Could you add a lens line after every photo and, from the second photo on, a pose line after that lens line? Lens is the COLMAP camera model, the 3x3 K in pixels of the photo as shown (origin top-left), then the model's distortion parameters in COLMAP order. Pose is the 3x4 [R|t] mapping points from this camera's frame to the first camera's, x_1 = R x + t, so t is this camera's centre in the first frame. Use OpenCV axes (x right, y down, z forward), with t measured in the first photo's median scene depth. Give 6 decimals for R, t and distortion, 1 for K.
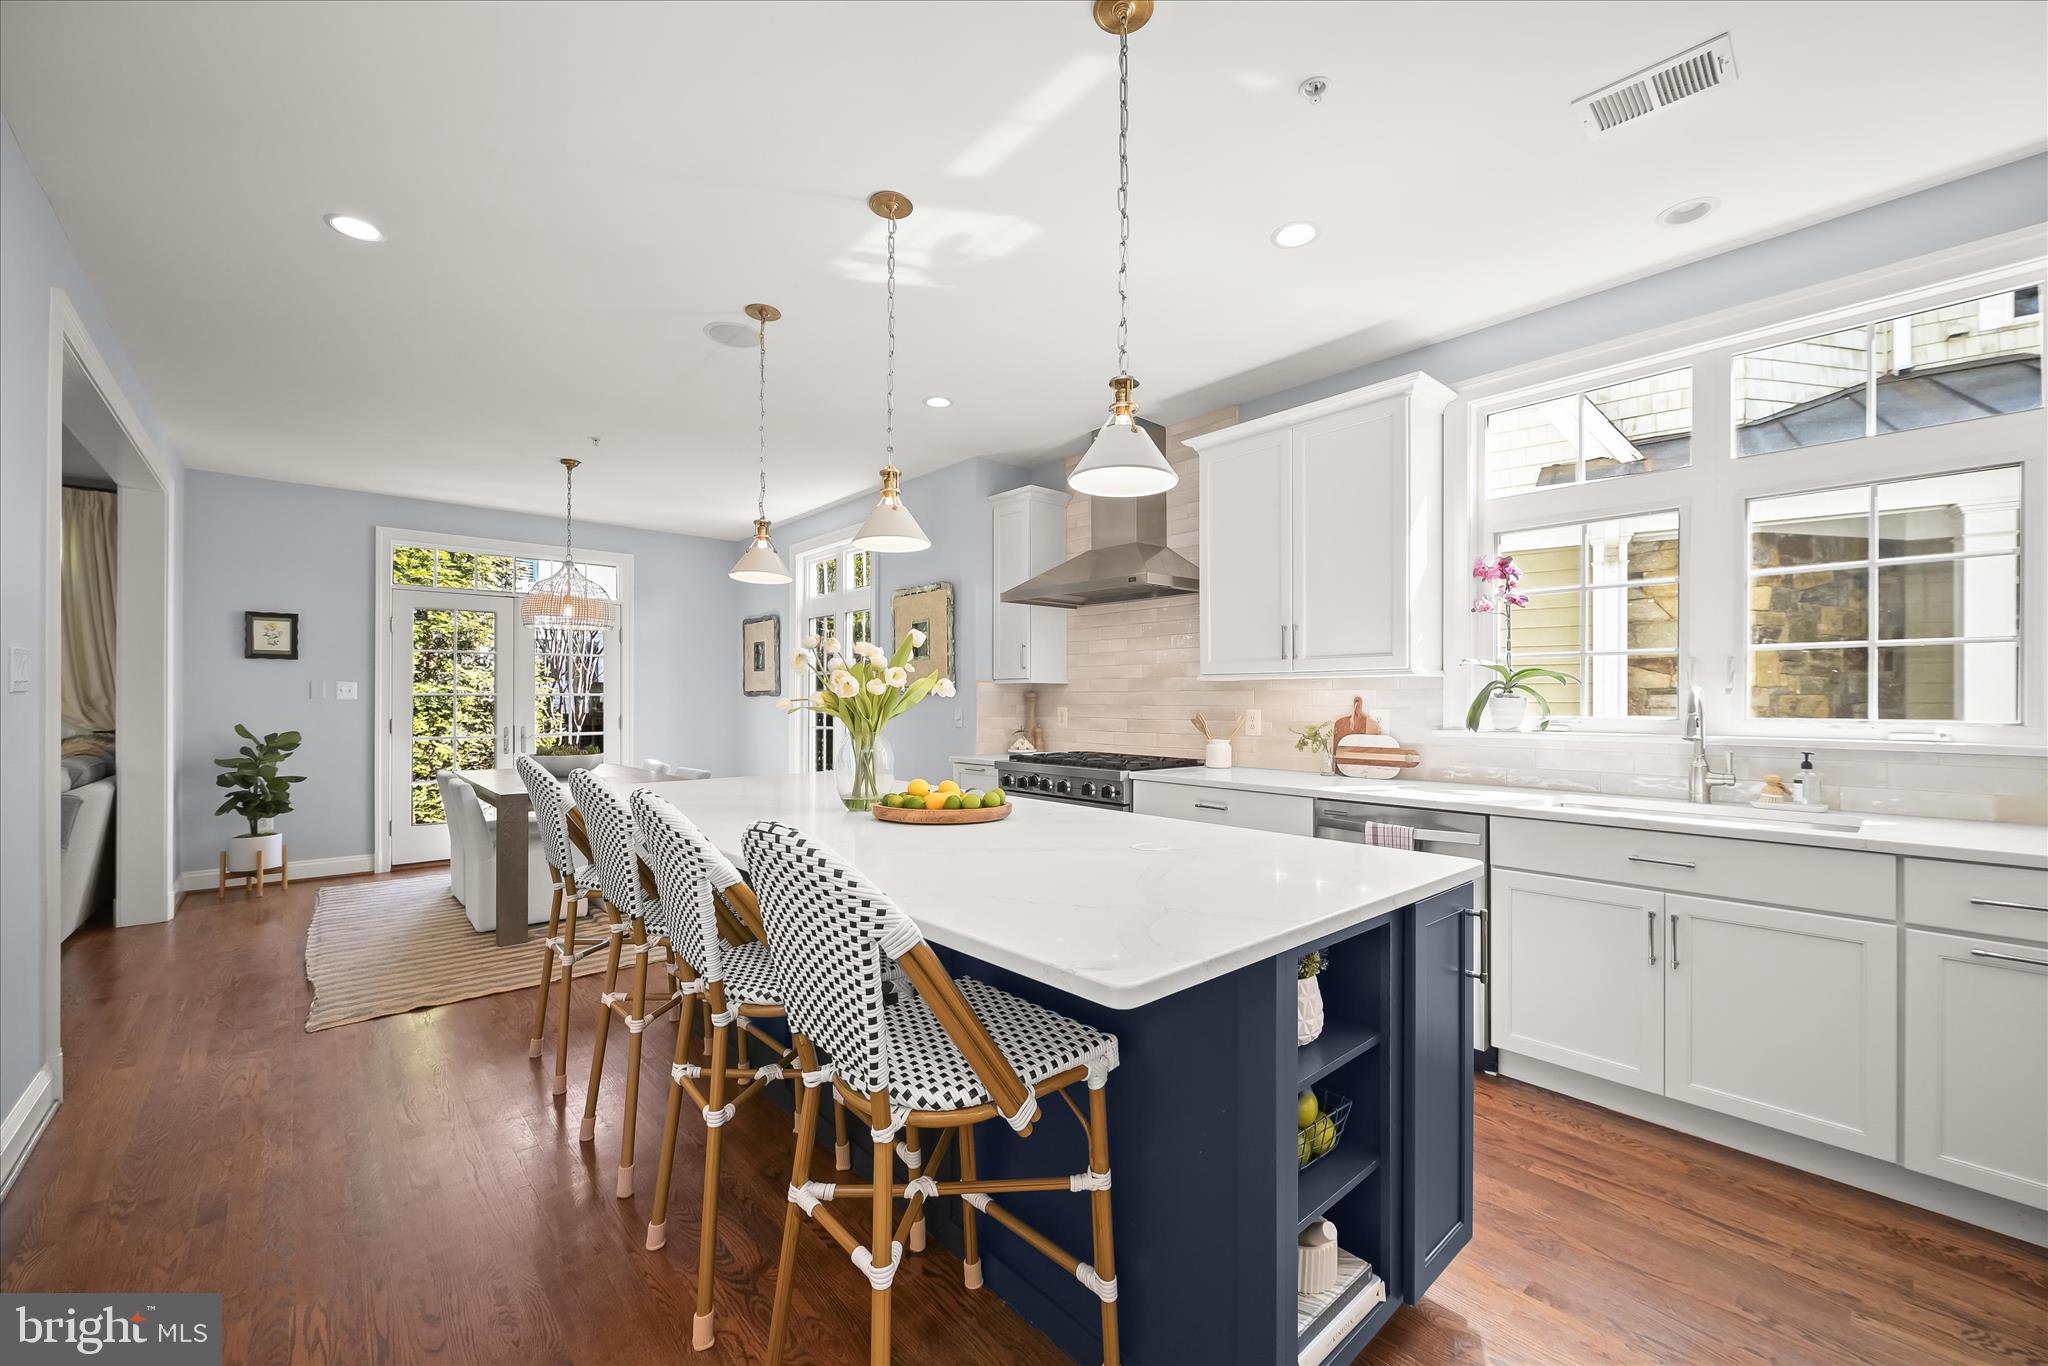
lens RADIAL K [[812.8, 0, 1077.4], [0, 812.8, 701.0], [0, 0, 1]] dist [-0.000501, -0.000013]
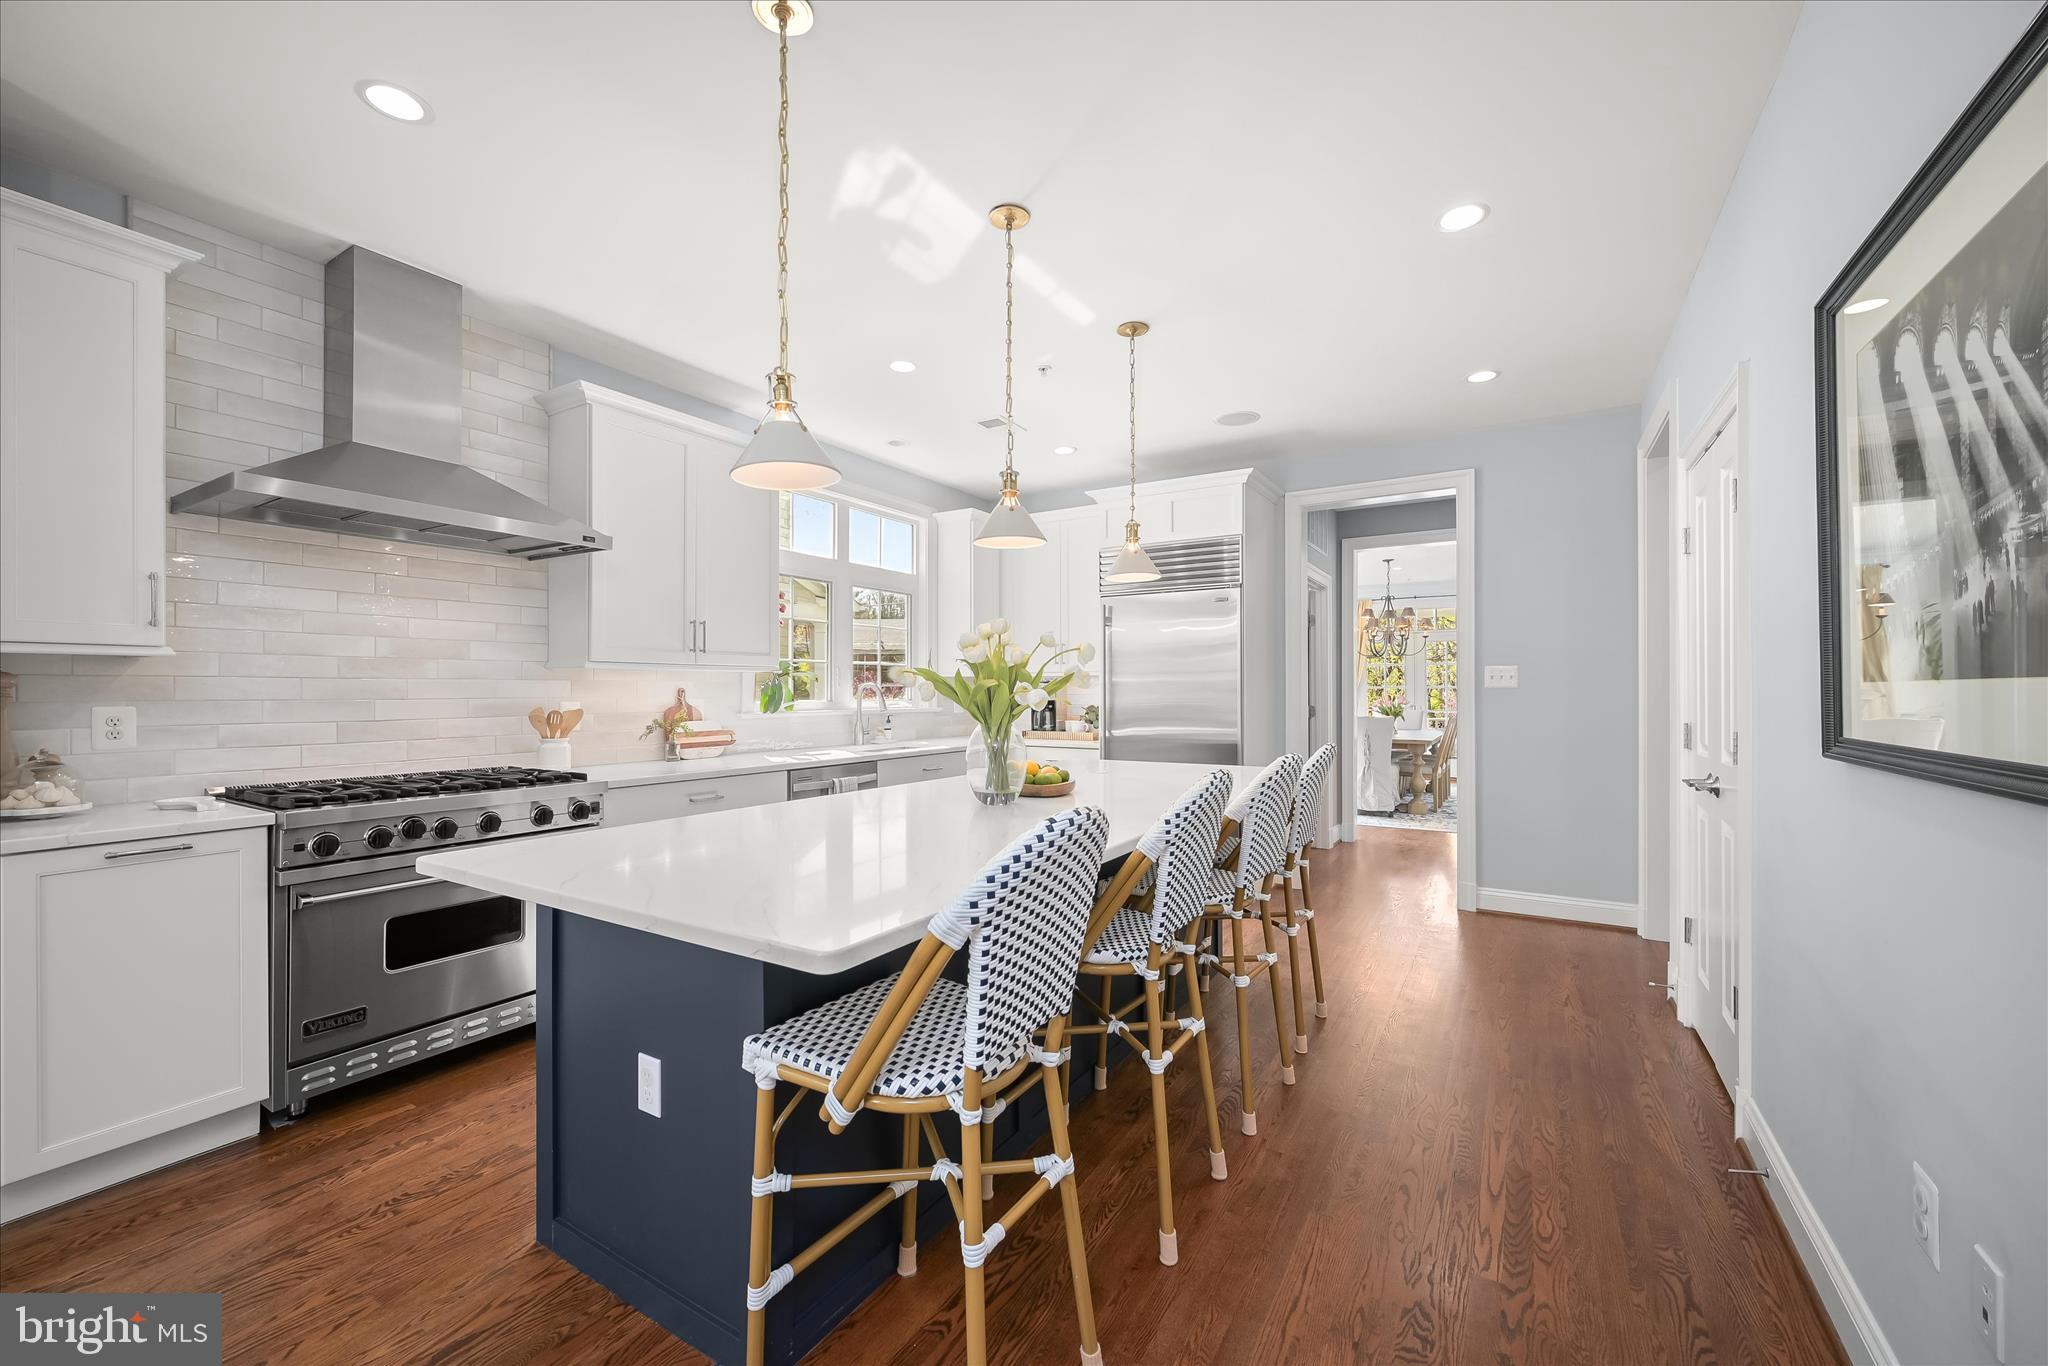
lens RADIAL K [[812.8, 0, 1026.9], [0, 812.8, 686.4], [0, 0, 1]] dist [-0.000501, -0.000013]
pose [[-0.250827, 0.002775, 0.968028, -0.881522], [0.000282, 0.999996, -0.002794, -0.004279], [-0.968032, -0.000428, -0.250827, 0.850014]]
